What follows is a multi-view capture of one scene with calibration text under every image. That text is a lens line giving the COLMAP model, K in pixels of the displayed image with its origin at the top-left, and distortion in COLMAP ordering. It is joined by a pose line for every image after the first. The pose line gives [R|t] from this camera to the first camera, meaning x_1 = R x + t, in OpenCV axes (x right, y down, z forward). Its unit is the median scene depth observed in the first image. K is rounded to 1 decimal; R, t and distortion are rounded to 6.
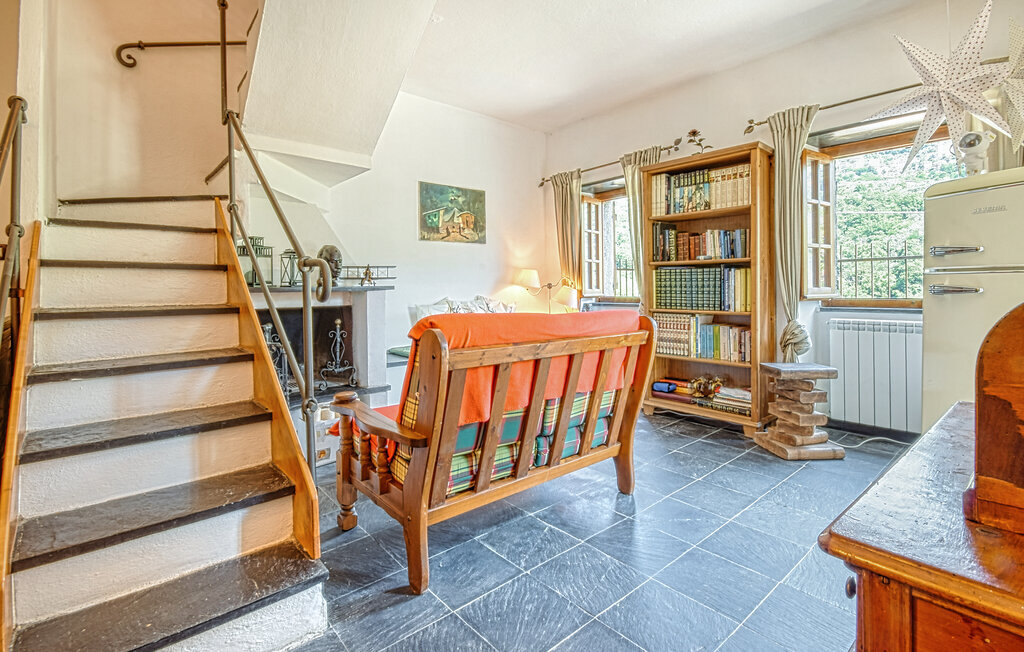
lens RADIAL K [[479.2, 0, 508.8], [0, 479.2, 290.1], [0, 0, 1]] dist [-0.003850, -0.000311]
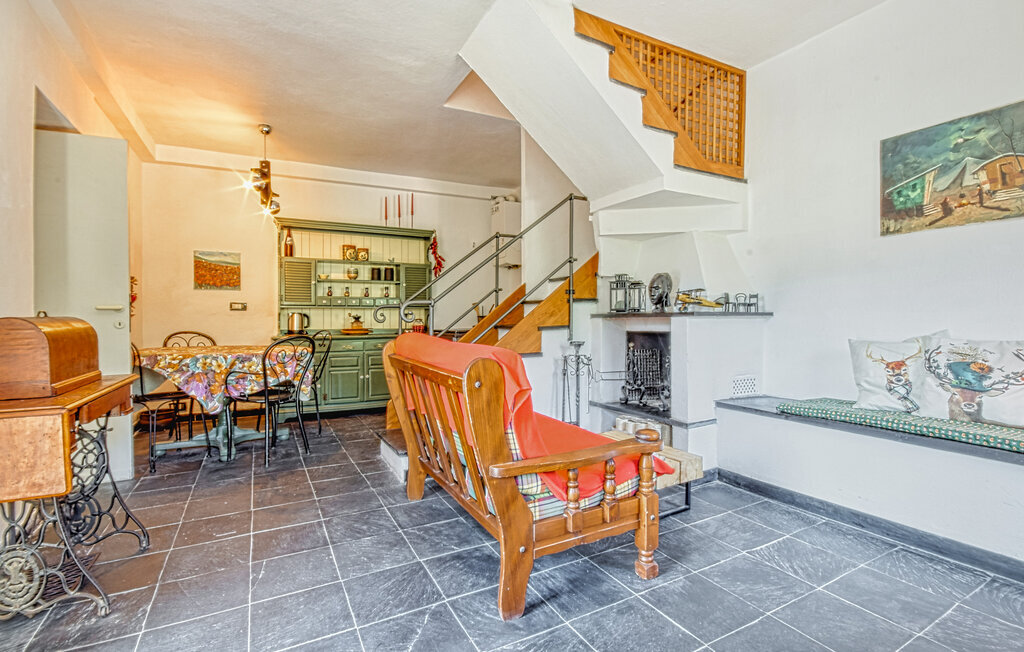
lens RADIAL K [[479.2, 0, 514.9], [0, 479.2, 323.3], [0, 0, 1]] dist [-0.003850, -0.000311]
pose [[-0.220887, 0.023150, -0.975025, 0.512892], [-0.001159, 0.999711, 0.023998, -0.005539], [0.975299, 0.006431, -0.220796, 0.660104]]
